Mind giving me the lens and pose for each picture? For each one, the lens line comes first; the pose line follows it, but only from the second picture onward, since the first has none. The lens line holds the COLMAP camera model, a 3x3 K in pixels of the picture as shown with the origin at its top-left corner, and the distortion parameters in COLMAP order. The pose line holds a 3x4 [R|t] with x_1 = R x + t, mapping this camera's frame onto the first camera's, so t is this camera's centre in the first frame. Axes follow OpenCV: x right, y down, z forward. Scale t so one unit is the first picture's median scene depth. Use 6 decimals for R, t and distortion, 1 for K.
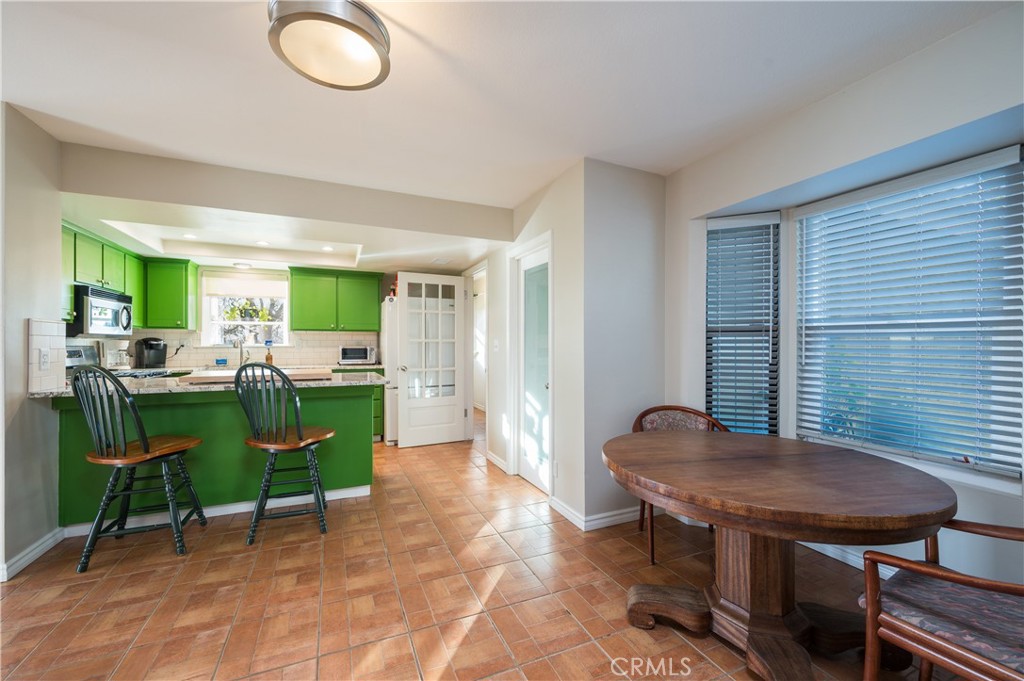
lens RADIAL K [[404.3, 0, 511.9], [0, 404.3, 344.6], [0, 0, 1]] dist [-0.001362, -0.000110]
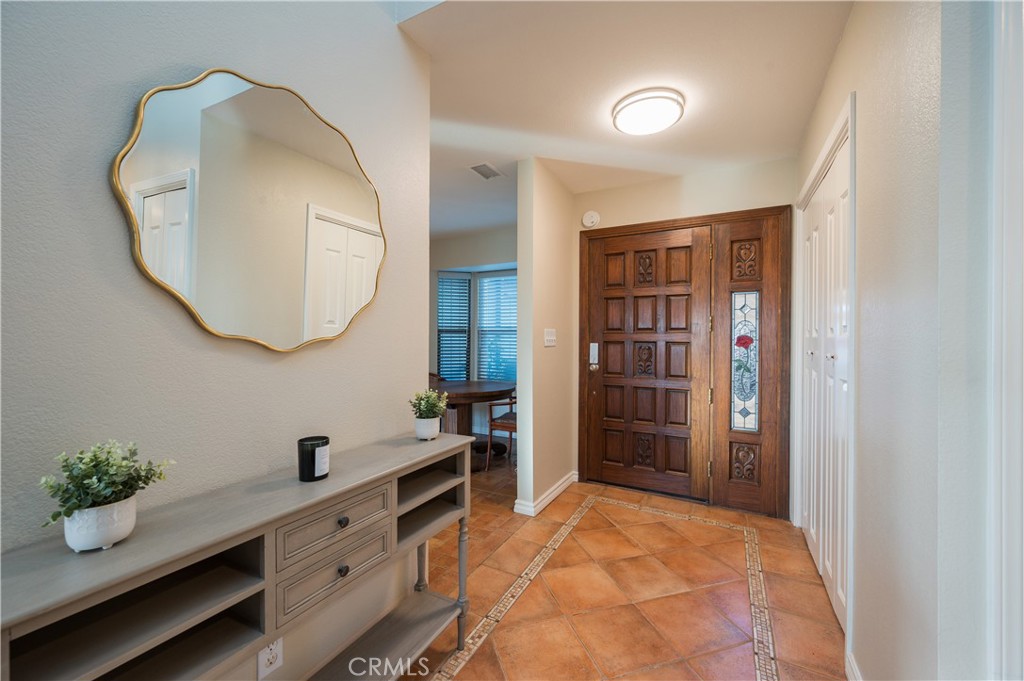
lens RADIAL K [[402.7, 0, 512.0], [0, 402.7, 340.5], [0, 0, 1]] dist [-0.000203, 0.000030]
pose [[0.776500, -0.000315, 0.630117, -0.460794], [-0.002127, 0.999993, 0.003121, 0.003531], [-0.630113, -0.003764, 0.776494, -0.716796]]
